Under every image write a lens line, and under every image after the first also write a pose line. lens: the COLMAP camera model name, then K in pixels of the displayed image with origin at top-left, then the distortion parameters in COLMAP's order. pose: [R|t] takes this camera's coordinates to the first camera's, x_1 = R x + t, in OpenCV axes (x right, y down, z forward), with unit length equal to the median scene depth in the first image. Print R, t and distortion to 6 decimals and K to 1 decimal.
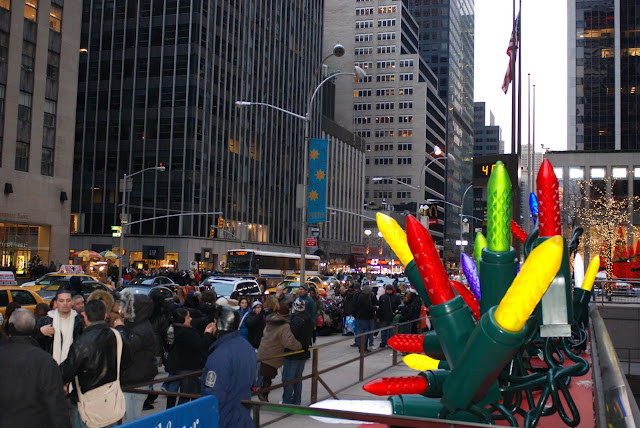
lens RADIAL K [[791.5, 0, 320.0], [0, 791.5, 214.0], [0, 0, 1]] dist [-0.088290, 0.012095]
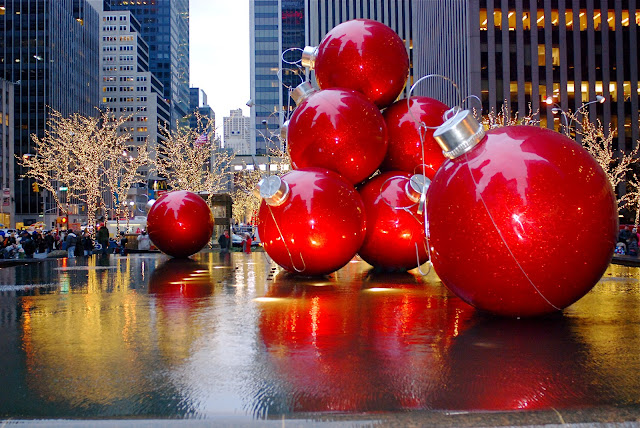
lens RADIAL K [[791.5, 0, 320.0], [0, 791.5, 214.0], [0, 0, 1]] dist [-0.088290, 0.012095]
pose [[0.937270, -0.037944, 0.346533, -0.082818], [0.019593, 0.998221, 0.056308, -0.025331], [-0.348054, -0.045986, 0.936346, -0.403949]]
